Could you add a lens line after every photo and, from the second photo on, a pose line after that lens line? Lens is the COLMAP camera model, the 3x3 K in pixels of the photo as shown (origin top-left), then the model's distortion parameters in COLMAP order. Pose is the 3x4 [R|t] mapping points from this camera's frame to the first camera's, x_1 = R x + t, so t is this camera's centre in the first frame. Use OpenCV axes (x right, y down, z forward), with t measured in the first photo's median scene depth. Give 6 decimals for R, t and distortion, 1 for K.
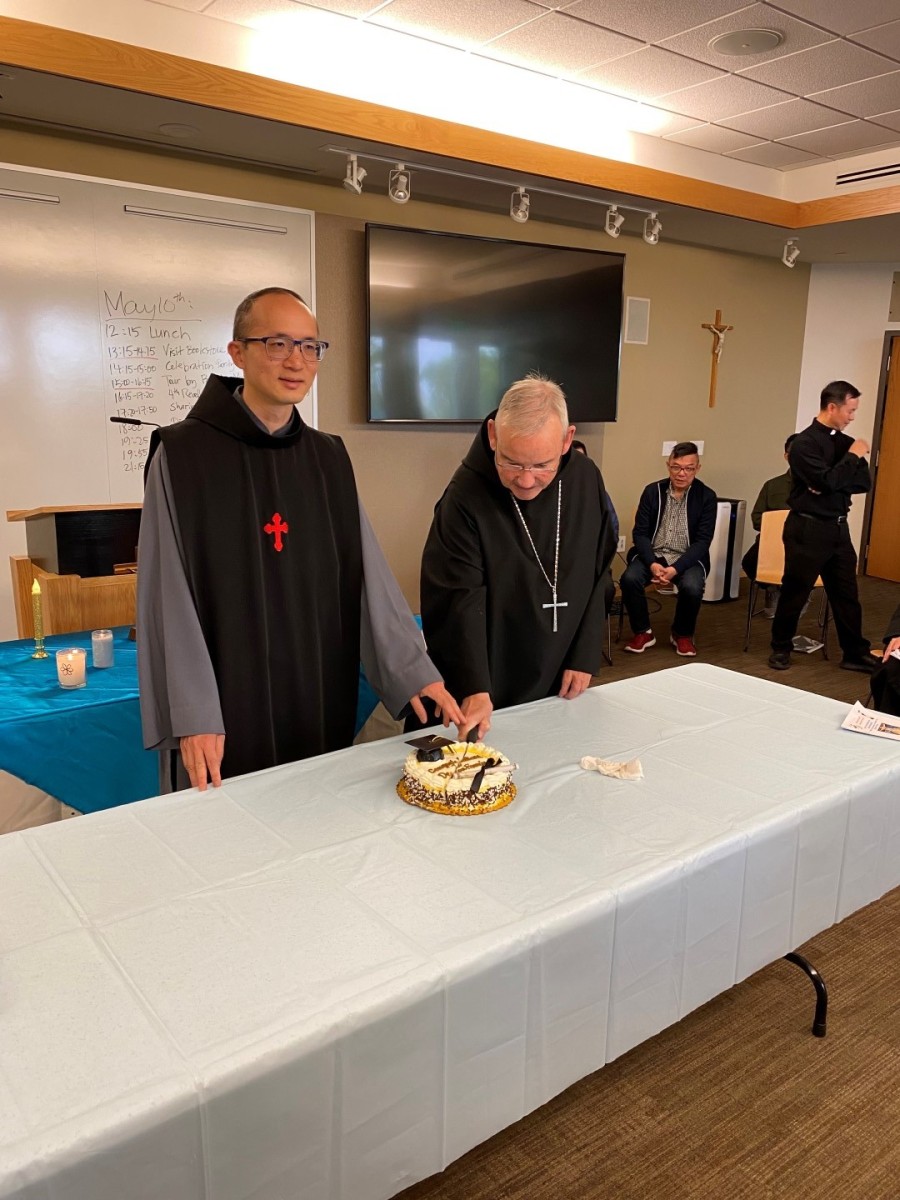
lens RADIAL K [[925.5, 0, 450.1], [0, 925.5, 599.5], [0, 0, 1]] dist [0.028432, -0.017694]
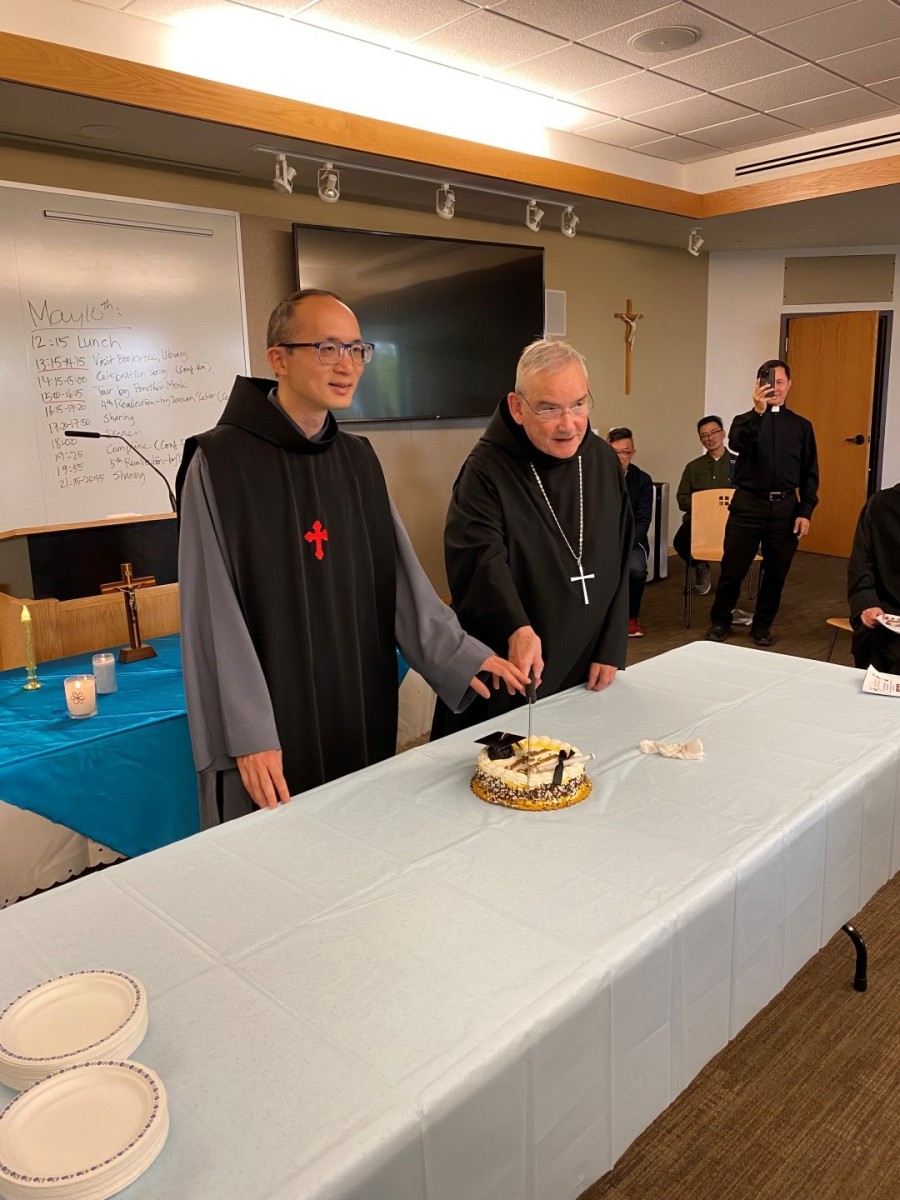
lens RADIAL K [[925.5, 0, 453.1], [0, 925.5, 587.4], [0, 0, 1]] dist [0.028432, -0.017694]
pose [[0.991096, -0.069989, 0.113271, -0.124773], [0.071088, 0.997454, -0.005692, -0.004330], [-0.112584, 0.013694, 0.993548, 0.014059]]
